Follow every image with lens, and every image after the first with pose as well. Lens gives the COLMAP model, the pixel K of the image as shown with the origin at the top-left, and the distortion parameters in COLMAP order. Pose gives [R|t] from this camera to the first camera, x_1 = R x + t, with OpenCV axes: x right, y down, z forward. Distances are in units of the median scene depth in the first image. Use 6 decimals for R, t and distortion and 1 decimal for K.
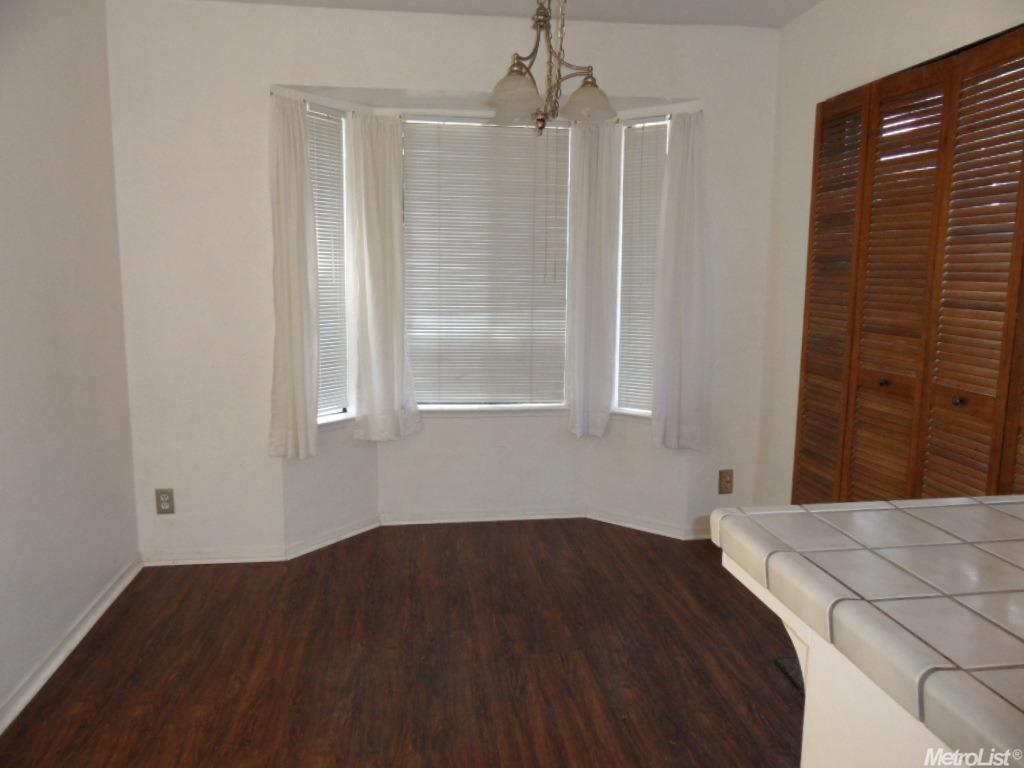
lens RADIAL K [[756.7, 0, 513.1], [0, 756.7, 383.2], [0, 0, 1]] dist [-0.025972, 0.006917]
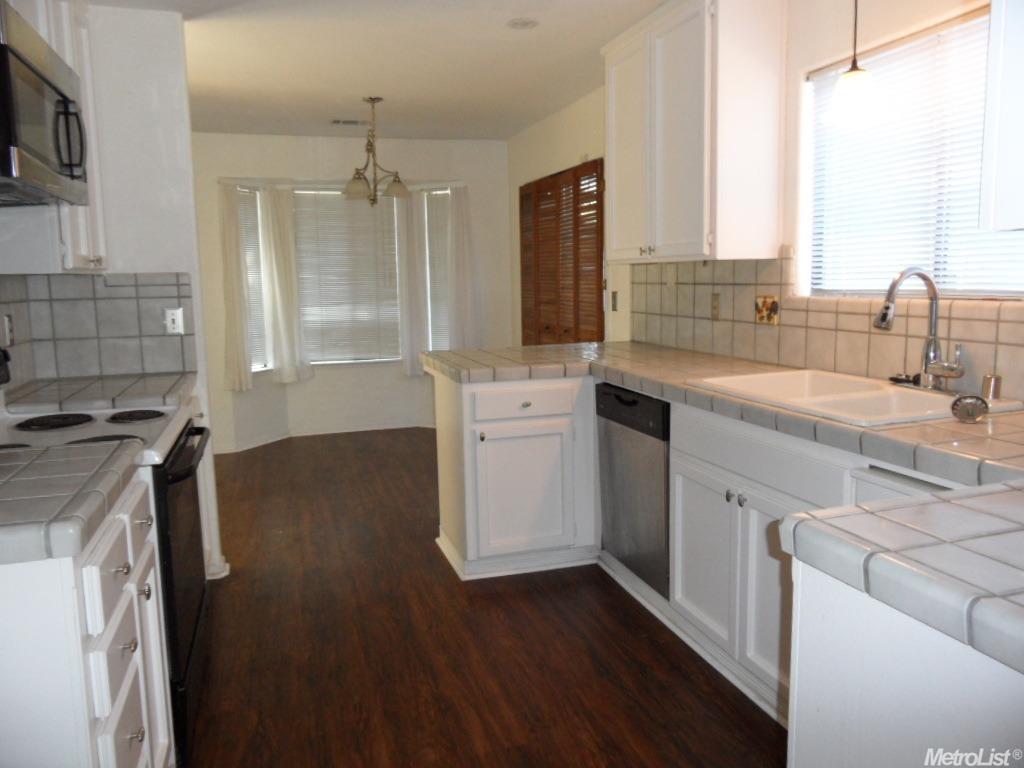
lens RADIAL K [[756.7, 0, 509.8], [0, 756.7, 383.0], [0, 0, 1]] dist [-0.025972, 0.006917]
pose [[0.986660, -0.049360, 0.155131, 0.047871], [0.050851, 0.998690, -0.005652, 0.112434], [-0.154649, 0.013465, 0.987878, -0.733330]]
